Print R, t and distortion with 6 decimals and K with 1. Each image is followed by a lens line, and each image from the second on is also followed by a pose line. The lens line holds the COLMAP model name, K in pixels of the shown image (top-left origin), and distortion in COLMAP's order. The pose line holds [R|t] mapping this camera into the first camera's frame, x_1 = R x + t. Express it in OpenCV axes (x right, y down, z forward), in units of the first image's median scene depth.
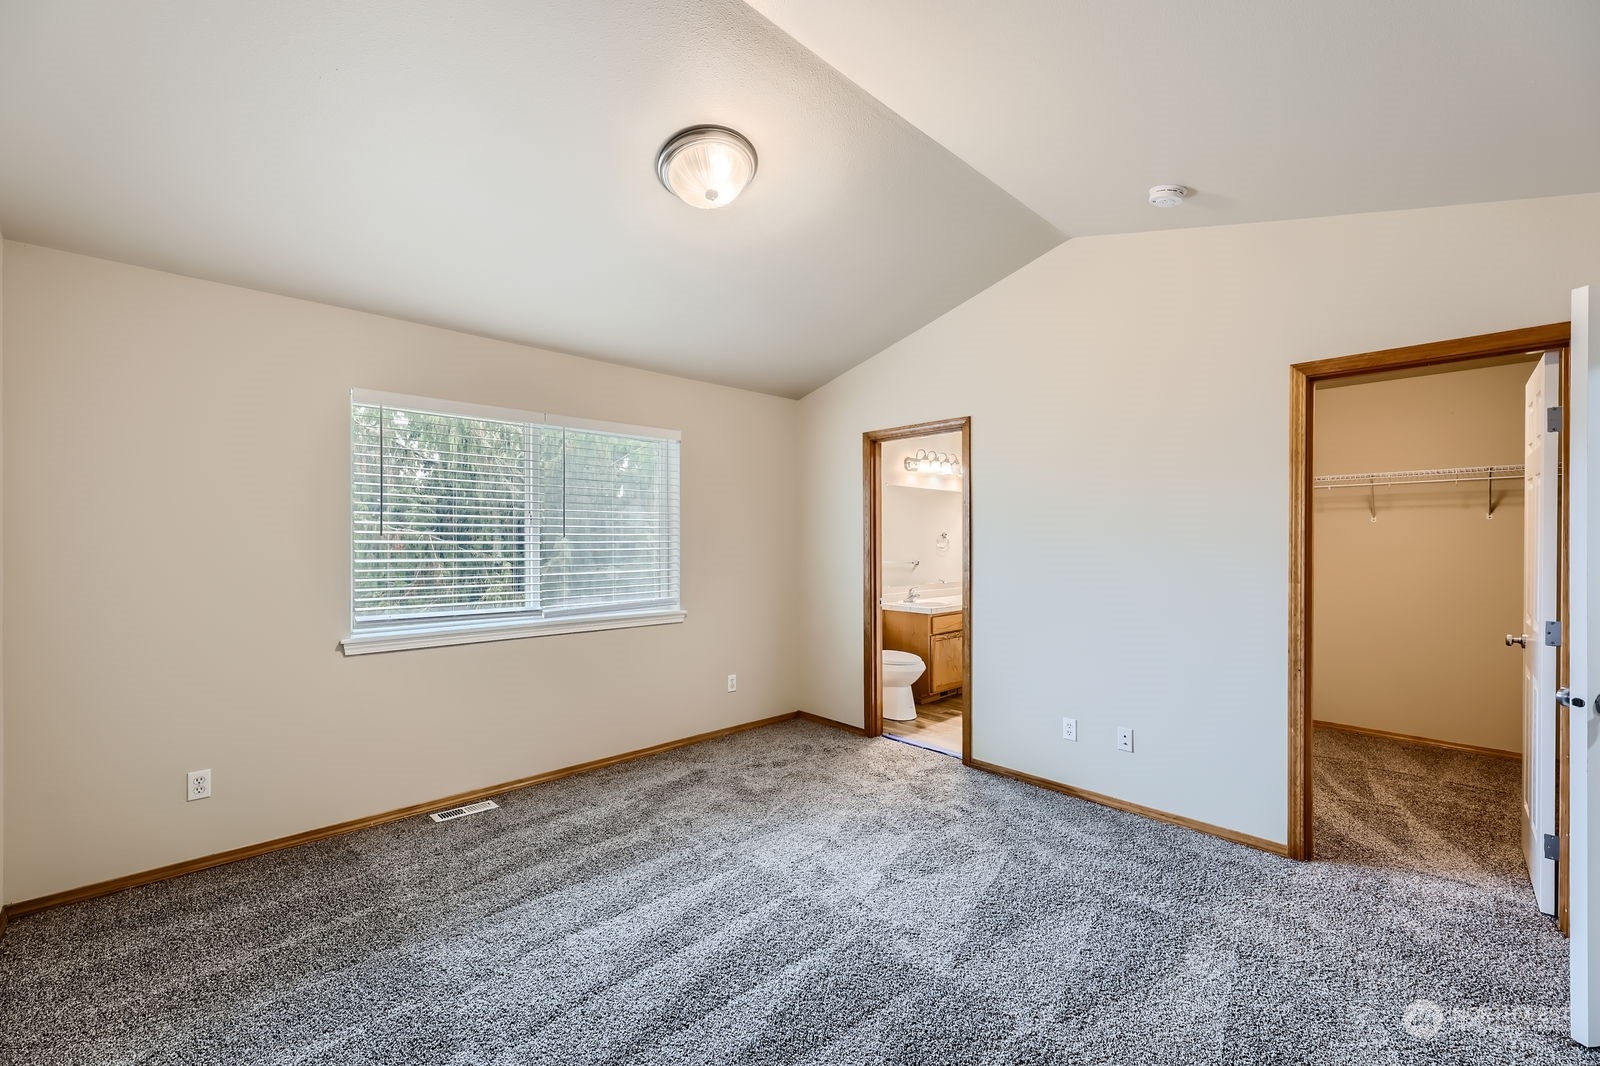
lens RADIAL K [[653.9, 0, 796.7], [0, 653.9, 541.5], [0, 0, 1]] dist [0.001165, -0.000027]
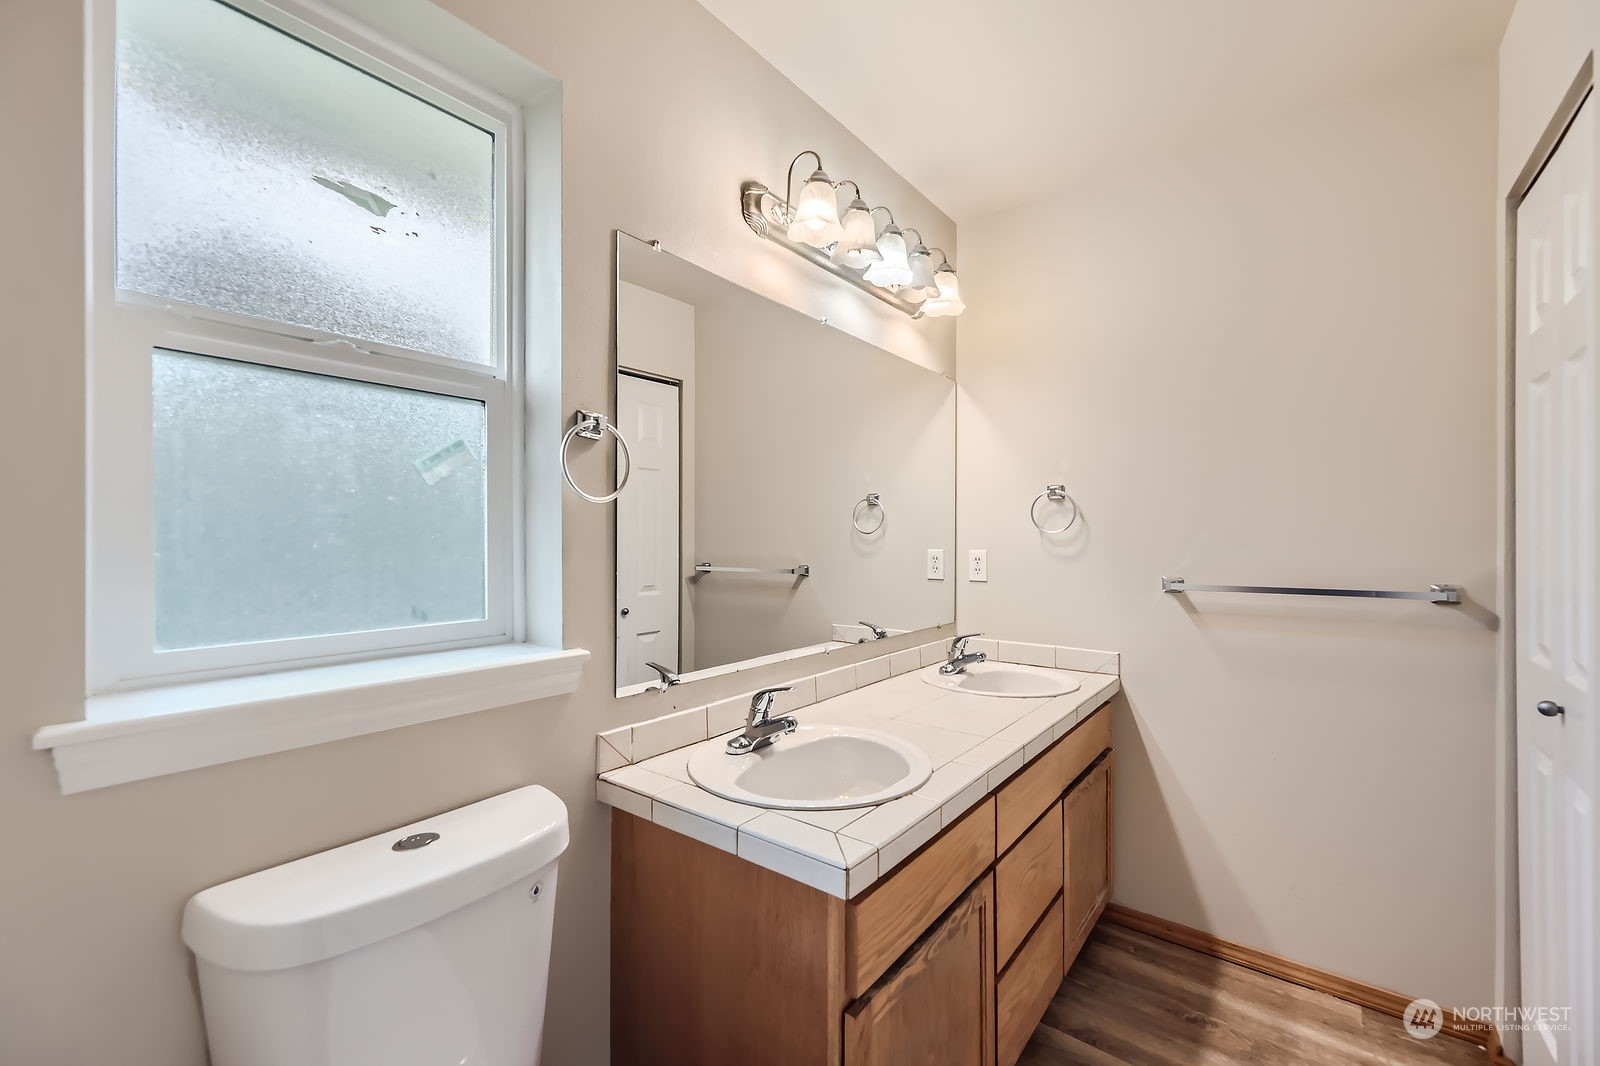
lens RADIAL K [[653.9, 0, 799.5], [0, 653.9, 534.8], [0, 0, 1]] dist [0.001165, -0.000027]
pose [[0.988569, -0.001244, 0.150764, 0.137169], [0.000983, 0.999998, 0.001806, 0.010390], [-0.150766, -0.001637, 0.988568, 0.682668]]
